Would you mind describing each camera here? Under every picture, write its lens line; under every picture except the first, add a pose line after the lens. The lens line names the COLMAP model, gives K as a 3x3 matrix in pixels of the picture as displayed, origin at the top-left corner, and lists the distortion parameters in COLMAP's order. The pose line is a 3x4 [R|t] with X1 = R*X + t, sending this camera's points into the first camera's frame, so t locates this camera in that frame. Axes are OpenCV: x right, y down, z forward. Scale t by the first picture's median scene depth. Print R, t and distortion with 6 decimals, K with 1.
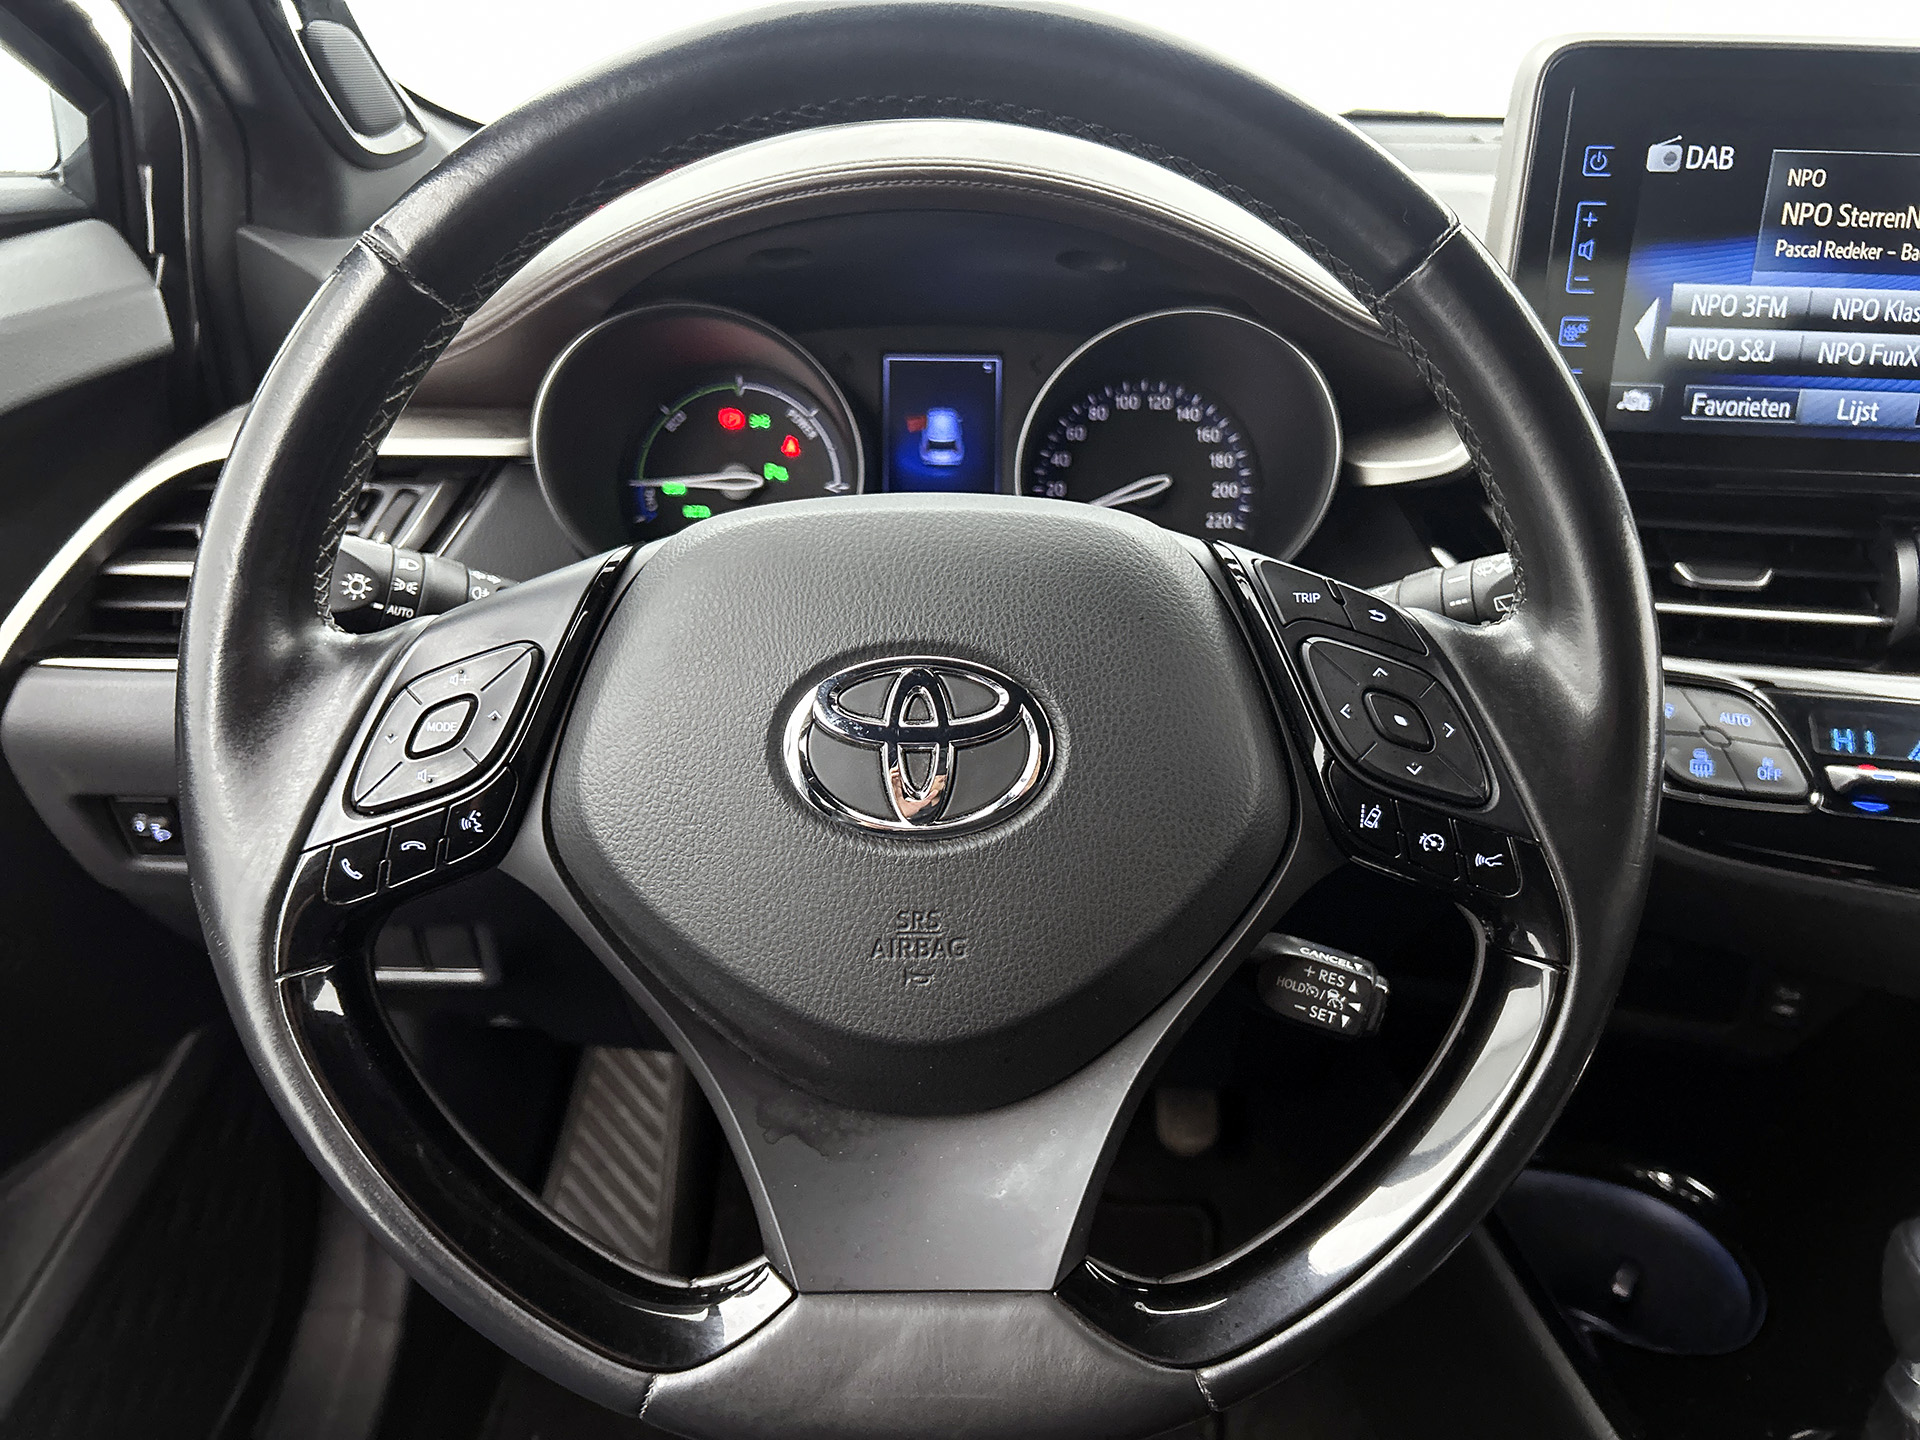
lens RADIAL K [[1483.3, 0, 966.0], [0, 1483.3, 708.7], [0, 0, 1]] dist [0.041395, -0.055902]
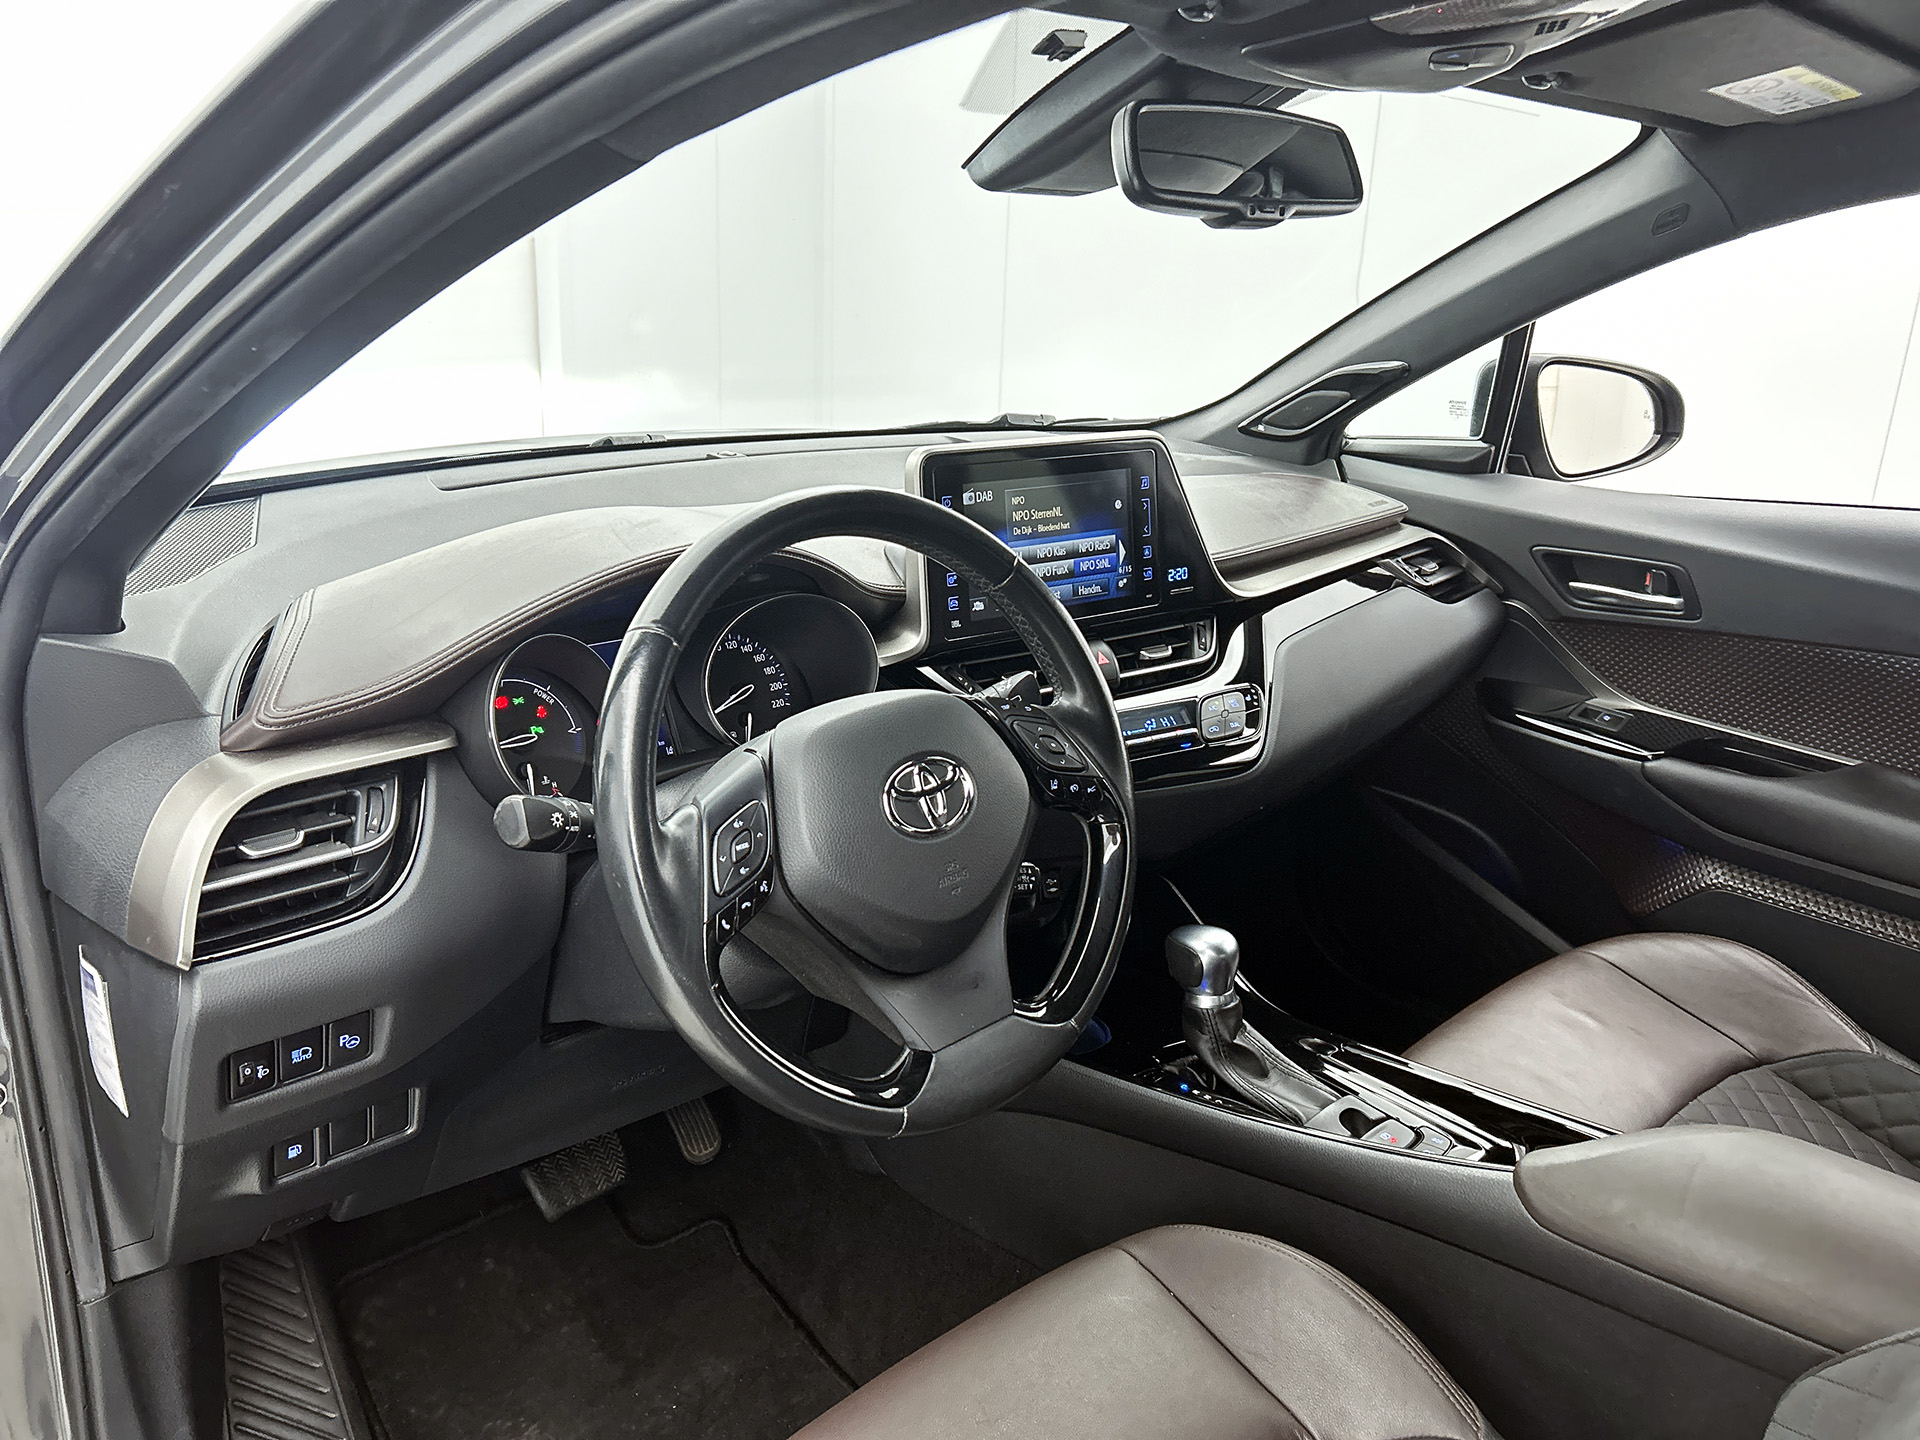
lens RADIAL K [[1422.7, 0, 959.9], [0, 1422.7, 737.1], [0, 0, 1]] dist [0.064641, -0.027001]
pose [[0.733511, -0.213894, 0.645145, -0.923418], [0.277577, 0.960699, 0.002917, -0.038575], [-0.620414, 0.176938, 0.764055, -0.507392]]
